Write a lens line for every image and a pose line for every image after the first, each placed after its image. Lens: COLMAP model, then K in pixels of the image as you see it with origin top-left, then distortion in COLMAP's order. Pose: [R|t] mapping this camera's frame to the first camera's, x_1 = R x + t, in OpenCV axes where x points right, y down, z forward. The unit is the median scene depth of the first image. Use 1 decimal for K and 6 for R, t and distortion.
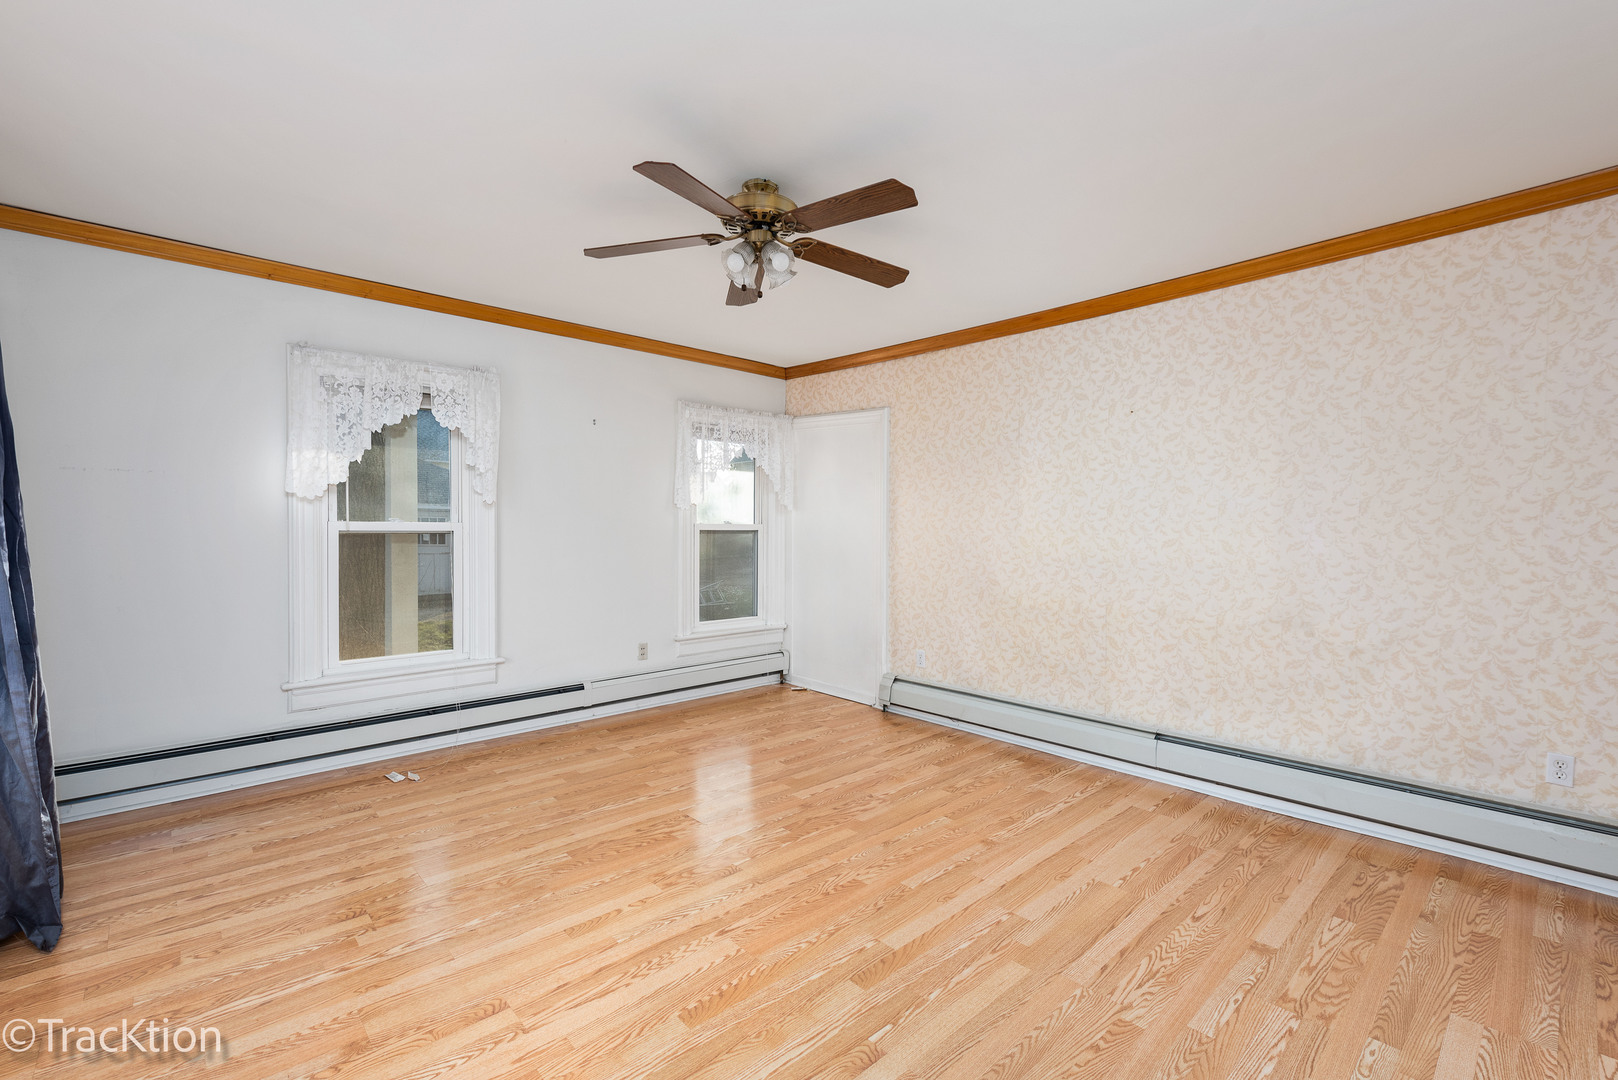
lens RADIAL K [[695.7, 0, 809.0], [0, 695.7, 540.0], [0, 0, 1]] dist [0.008500, -0.000341]
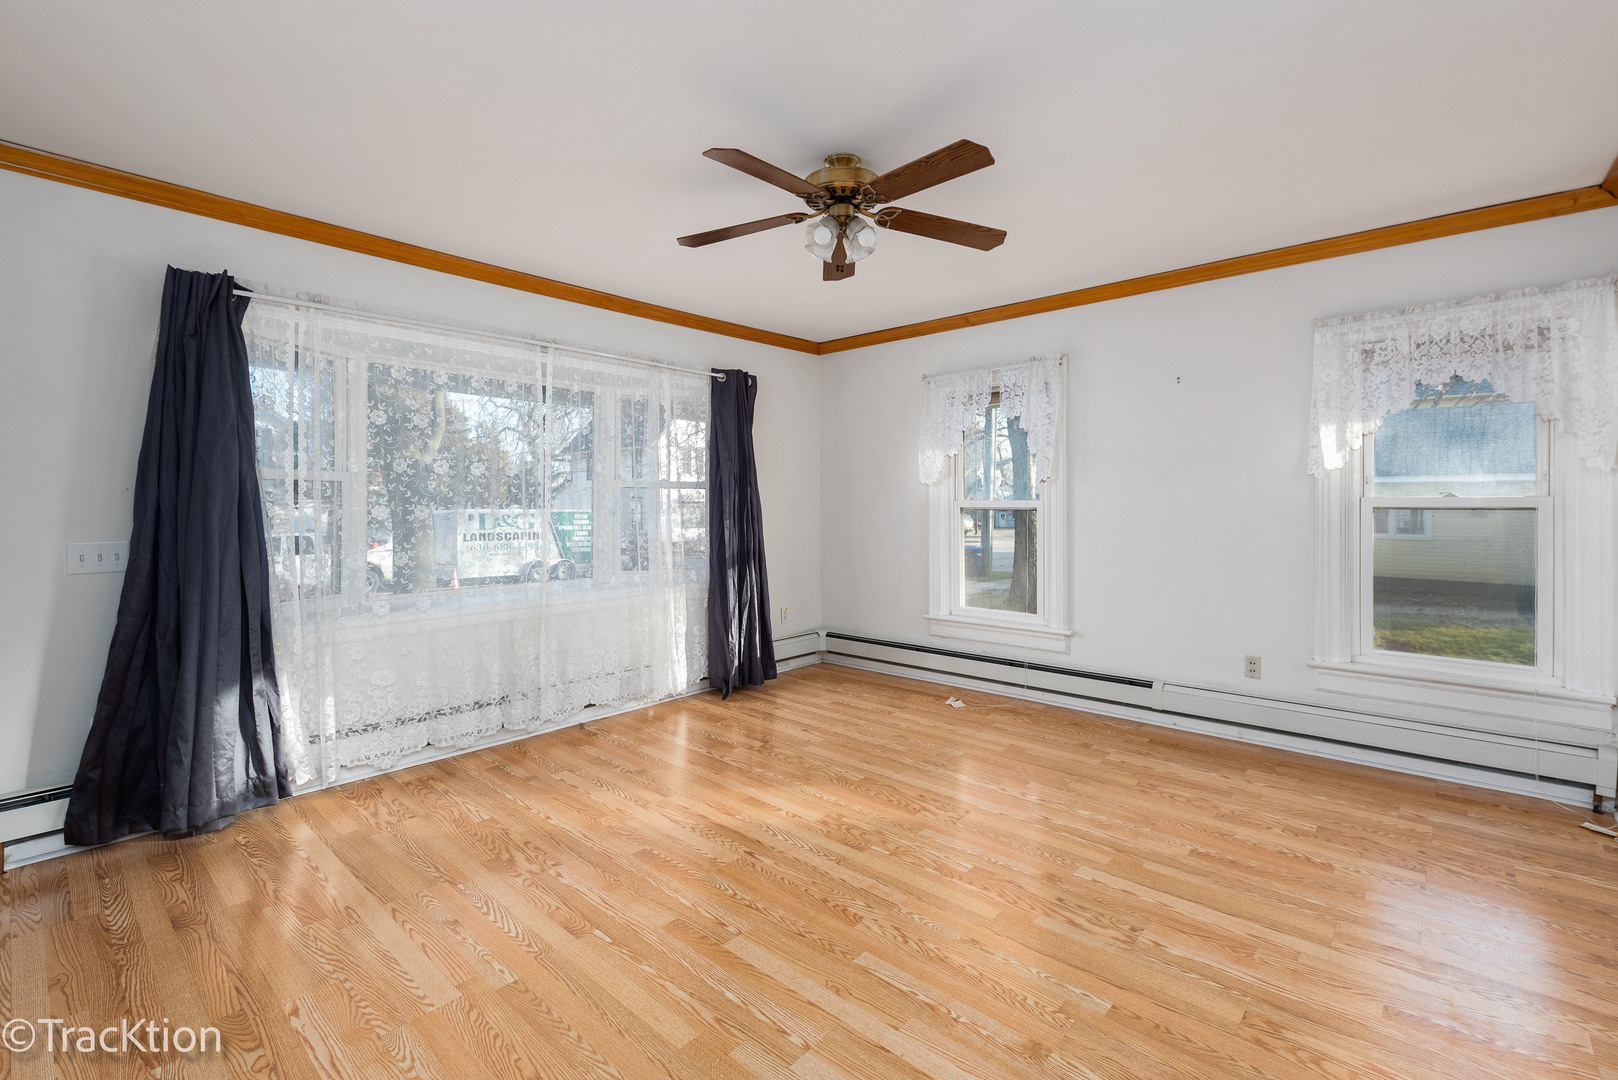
lens RADIAL K [[711.0, 0, 819.8], [0, 711.0, 508.7], [0, 0, 1]] dist [0.018582, -0.008719]
pose [[0.112346, 0.003020, -0.993665, 0.683585], [-0.015826, 0.999874, 0.001250, -0.008712], [0.993543, 0.015586, 0.112380, 0.623576]]
